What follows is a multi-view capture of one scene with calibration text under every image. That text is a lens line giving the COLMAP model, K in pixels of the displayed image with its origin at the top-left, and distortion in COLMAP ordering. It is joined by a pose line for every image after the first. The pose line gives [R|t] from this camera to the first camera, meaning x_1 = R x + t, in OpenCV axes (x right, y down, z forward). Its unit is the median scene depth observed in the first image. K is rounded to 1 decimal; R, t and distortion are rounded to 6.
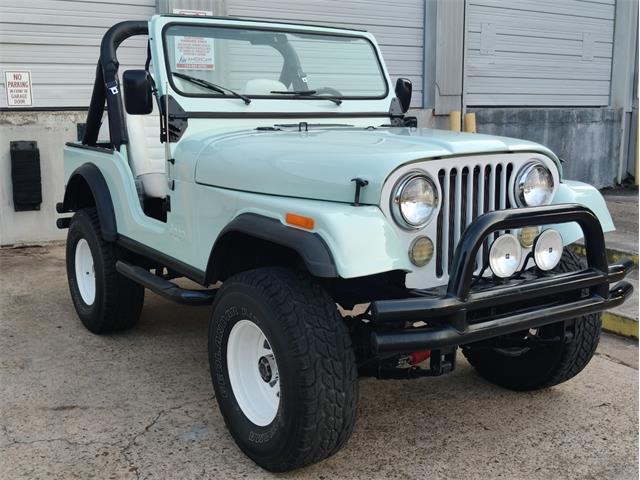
lens RADIAL K [[737.2, 0, 309.6], [0, 737.2, 239.3], [0, 0, 1]] dist [0.019581, -0.053188]
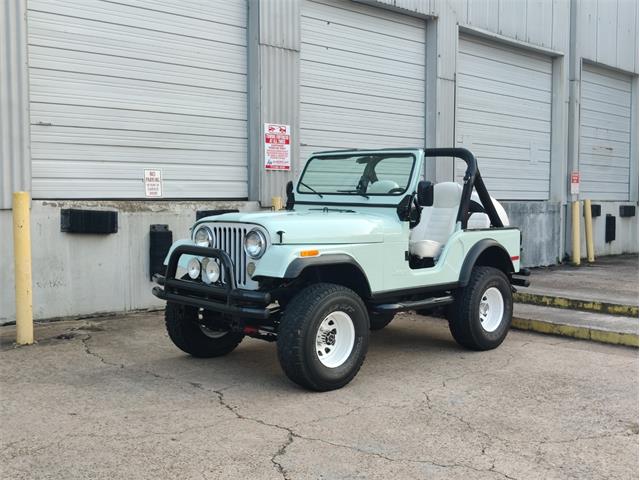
lens RADIAL K [[730.7, 0, 326.3], [0, 730.7, 240.0], [0, 0, 1]] dist [0.117761, -0.371946]
pose [[0.984168, -0.000205, 0.177237, -0.333218], [0.021186, 0.992965, -0.116493, 0.043673], [-0.175966, 0.118404, 0.977249, -0.260773]]
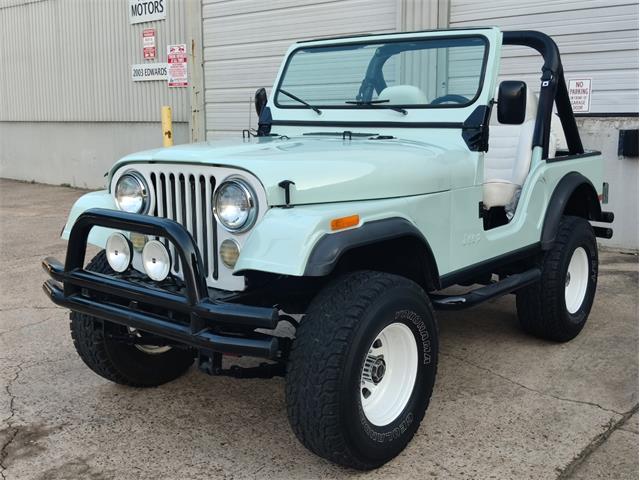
lens RADIAL K [[730.7, 0, 326.3], [0, 730.7, 240.0], [0, 0, 1]] dist [0.117761, -0.371946]
pose [[0.295865, 0.165119, -0.940850, 0.534603], [-0.166851, 0.978738, 0.119299, -0.068994], [0.940545, 0.121685, 0.317125, 0.360953]]
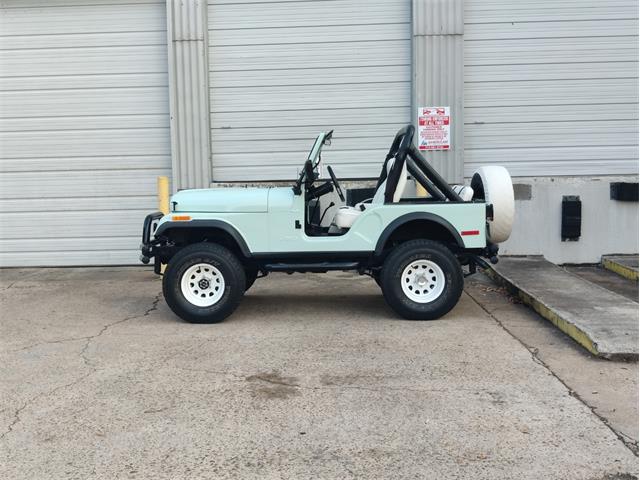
lens RADIAL K [[730.6, 0, 320.0], [0, 730.6, 240.0], [0, 0, 1]] dist [0.119157, -0.380891]
pose [[0.817411, 0.035411, -0.574965, 0.514796], [-0.088647, 0.993952, -0.064810, 0.047206], [0.569193, 0.103945, 0.815607, -0.231798]]
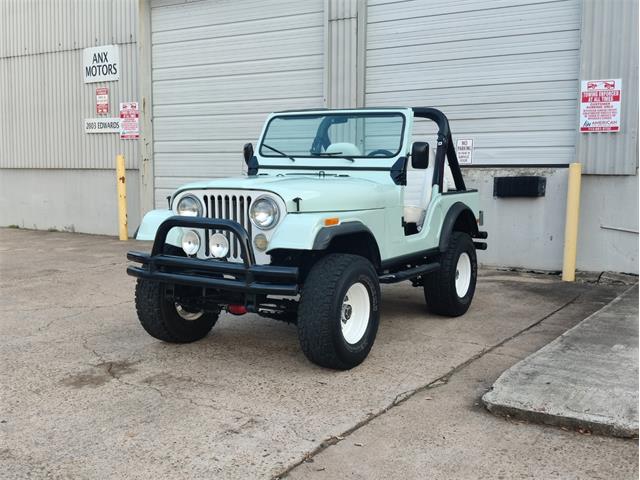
lens RADIAL K [[738.4, 0, 334.4], [0, 738.4, 256.3], [0, 0, 1]] dist [0.110065, -0.361202]
pose [[0.430952, 0.115974, -0.894891, 0.787906], [-0.168394, 0.984622, 0.046509, -0.034204], [0.886523, 0.130651, 0.443854, 0.195157]]
